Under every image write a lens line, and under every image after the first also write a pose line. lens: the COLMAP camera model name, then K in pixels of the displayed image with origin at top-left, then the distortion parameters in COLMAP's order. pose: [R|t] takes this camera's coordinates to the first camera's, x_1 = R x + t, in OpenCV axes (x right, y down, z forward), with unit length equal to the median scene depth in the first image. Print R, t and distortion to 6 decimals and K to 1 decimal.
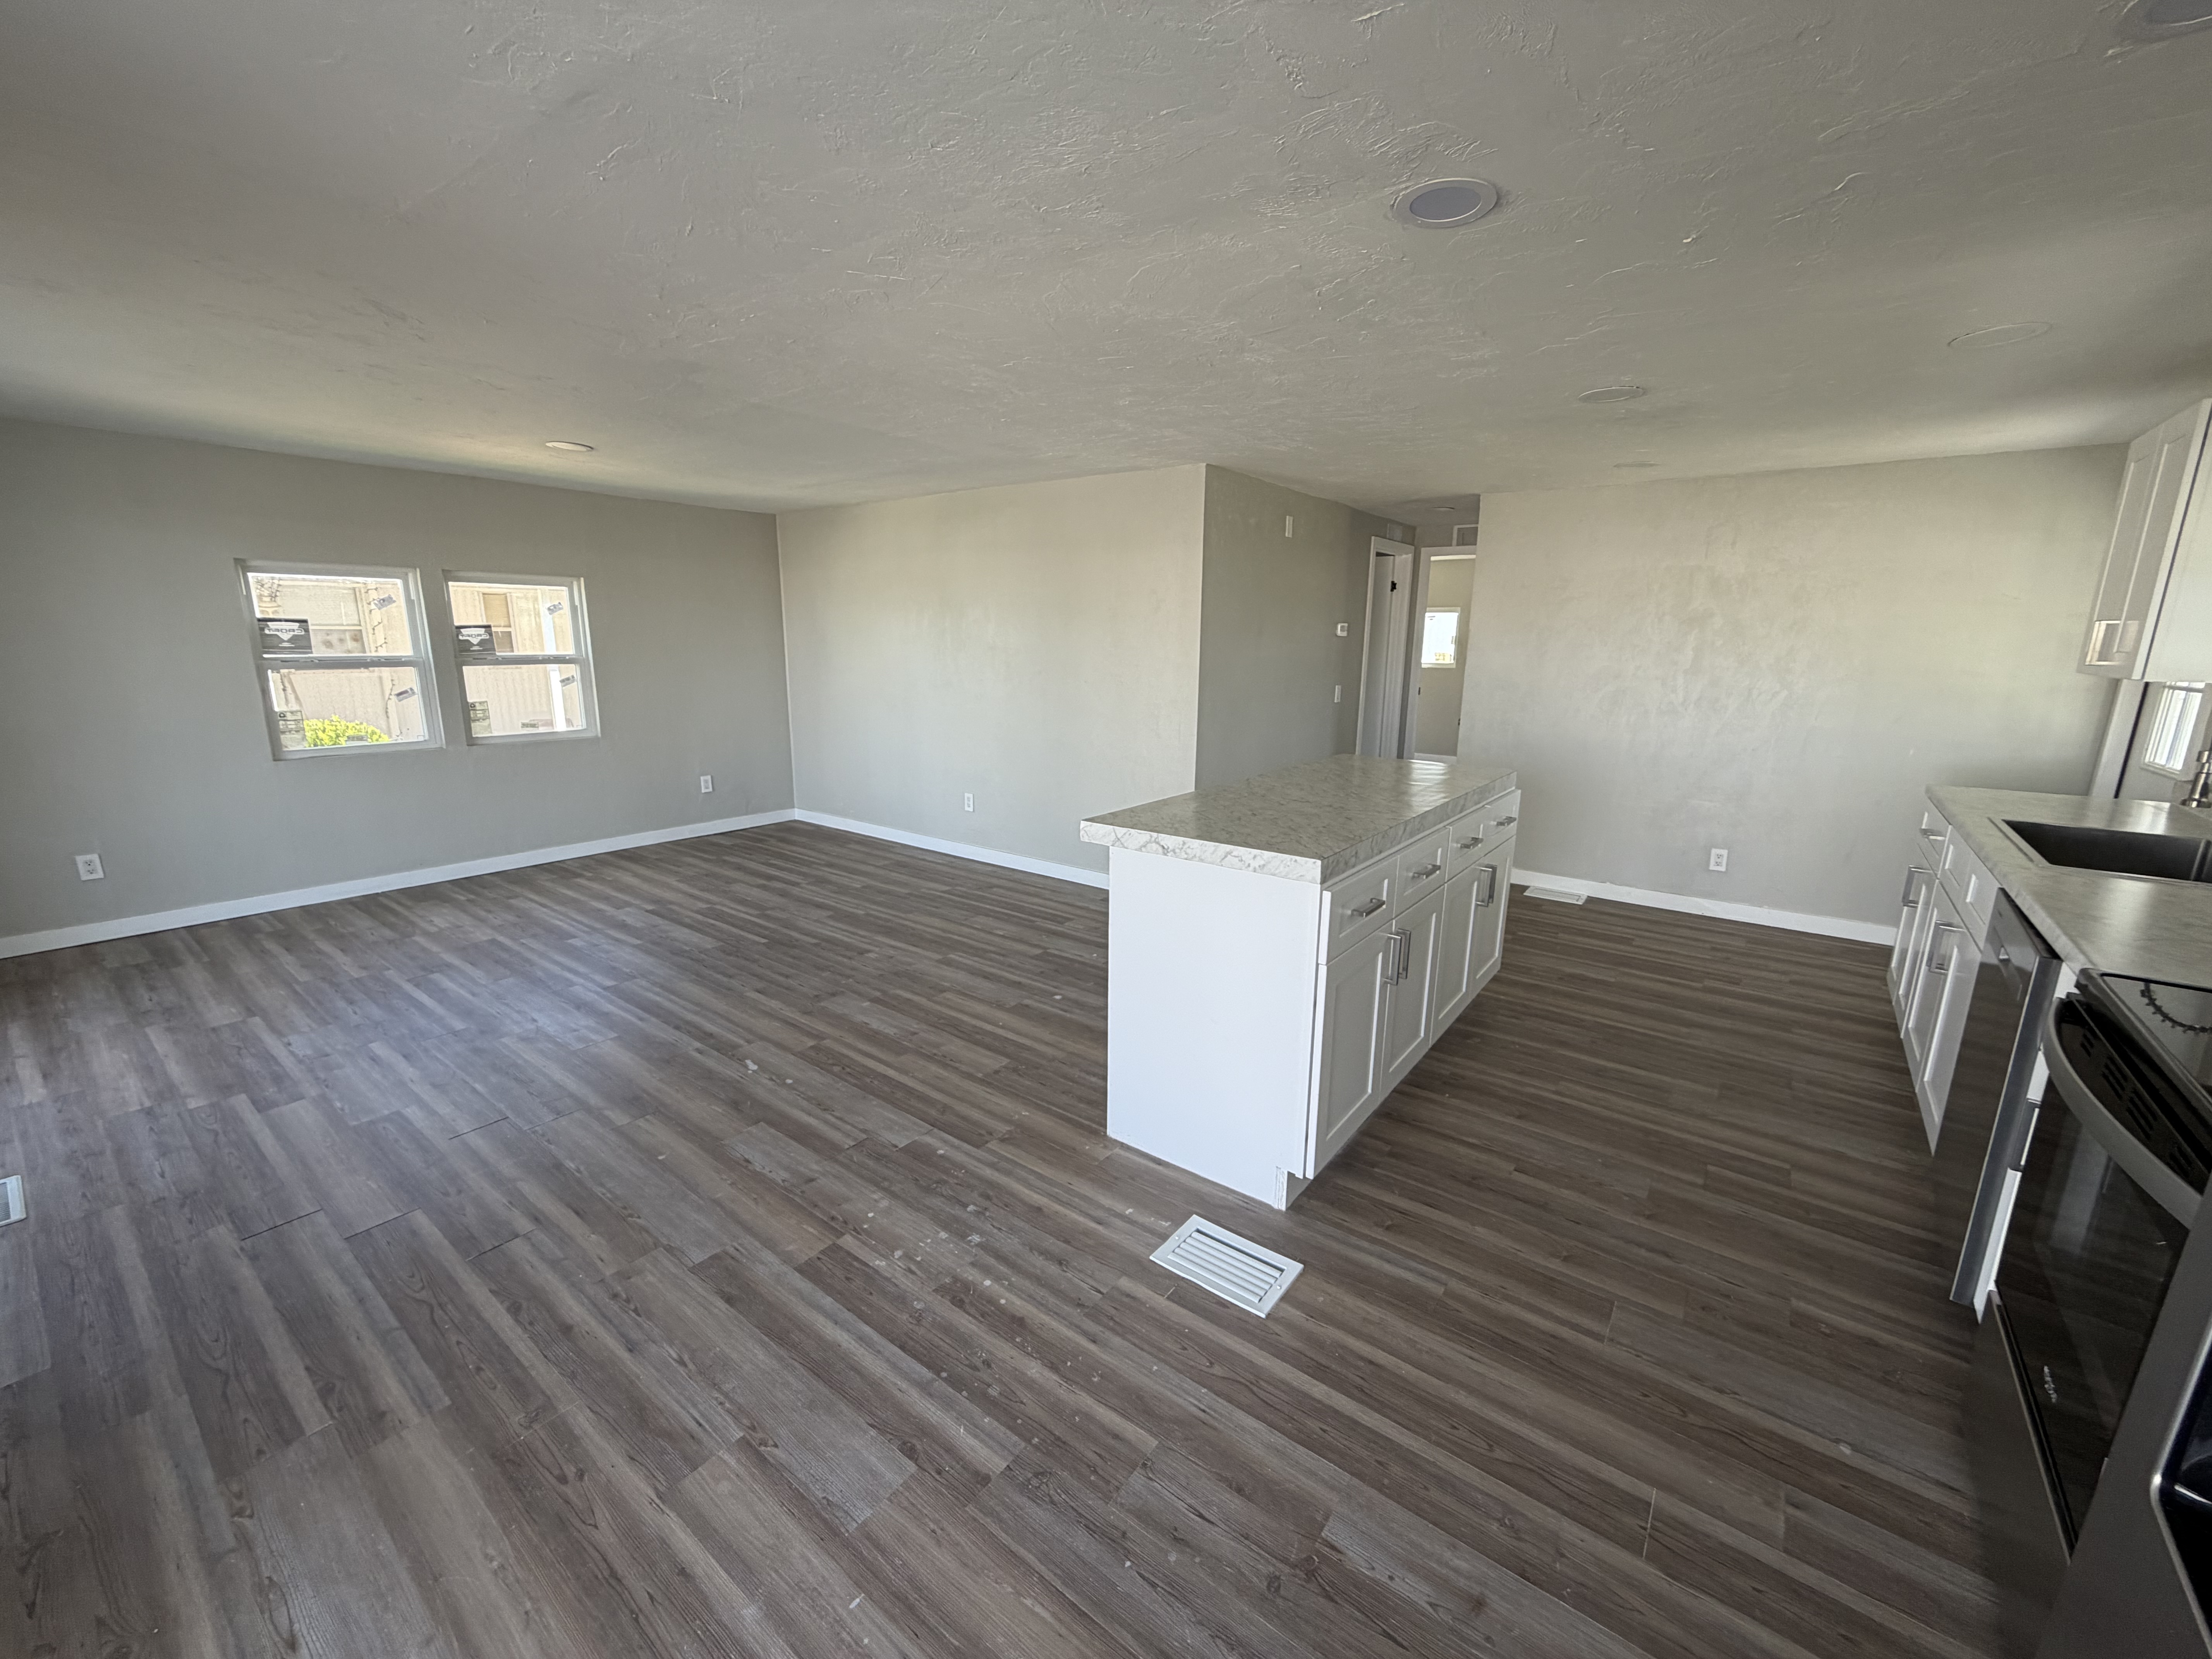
lens RADIAL K [[881.9, 0, 1093.8], [0, 881.9, 833.6], [0, 0, 1]] dist [-0.001615, -0.000067]
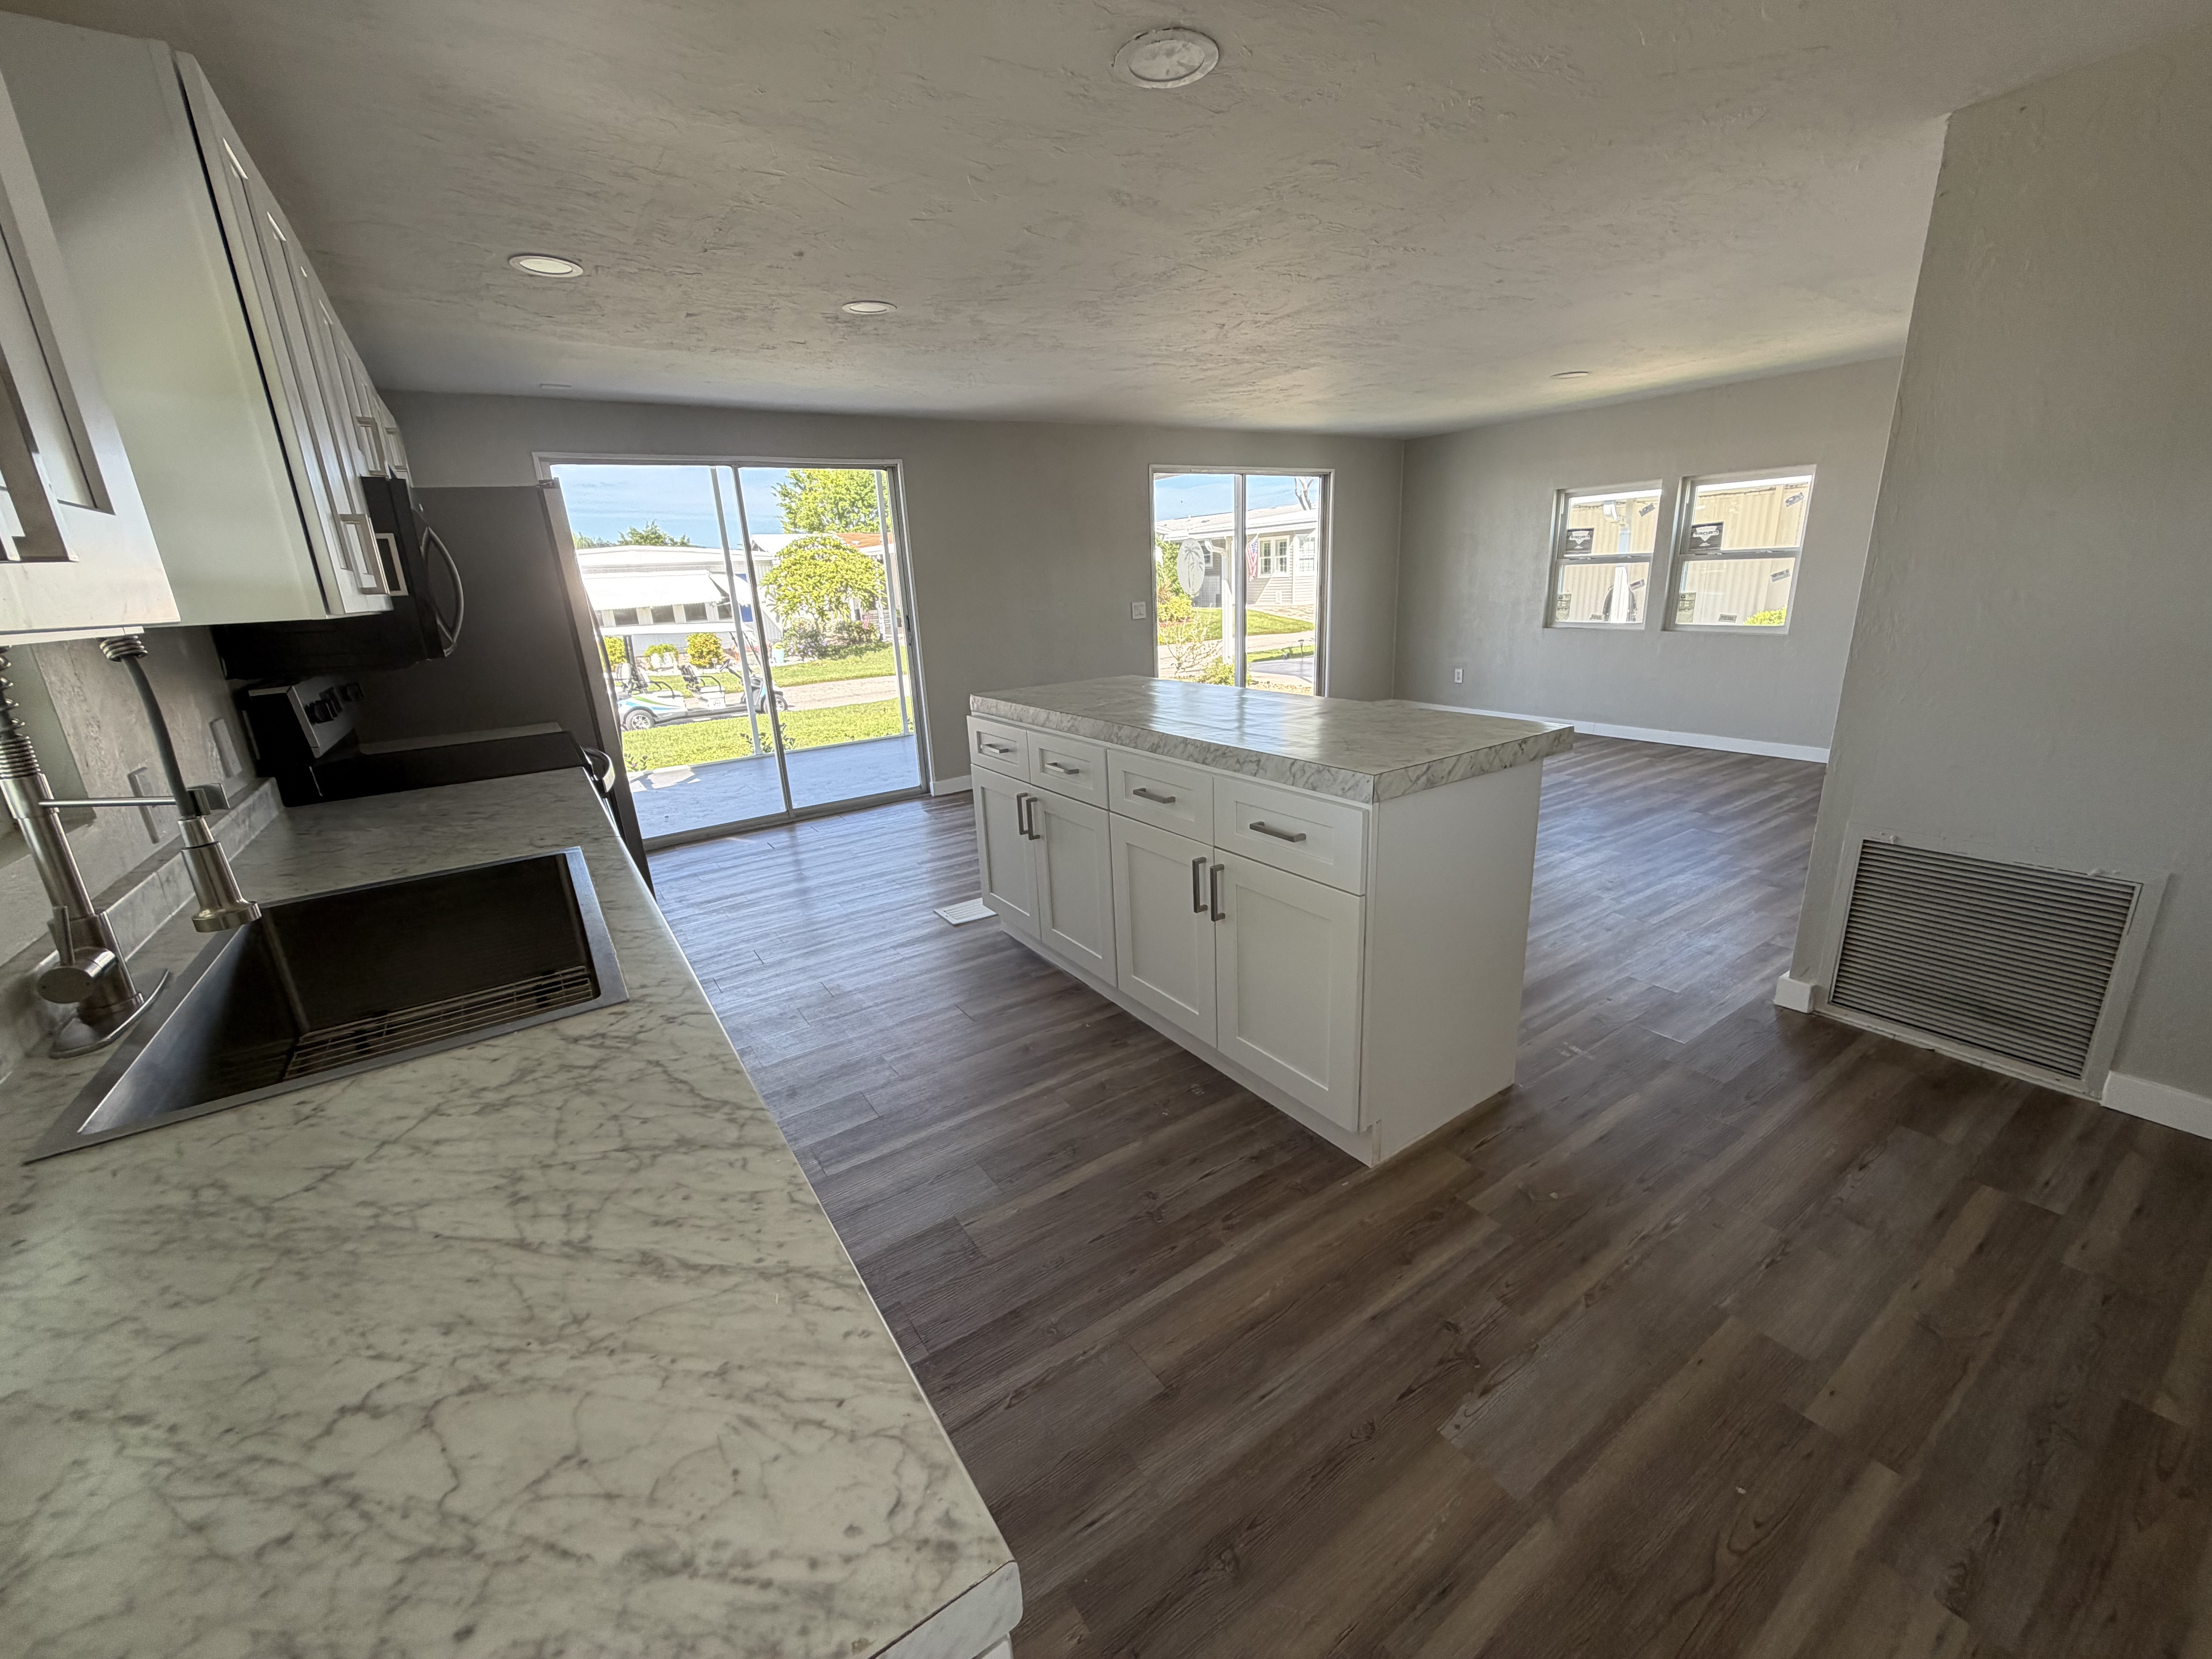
lens RADIAL K [[881.9, 0, 1103.9], [0, 881.9, 819.0], [0, 0, 1]] dist [-0.001615, -0.000067]
pose [[-0.309154, 0.273173, -0.910934, 0.695051], [-0.153031, 0.931085, 0.331152, -0.146583], [0.938619, 0.241778, -0.246045, 0.674649]]
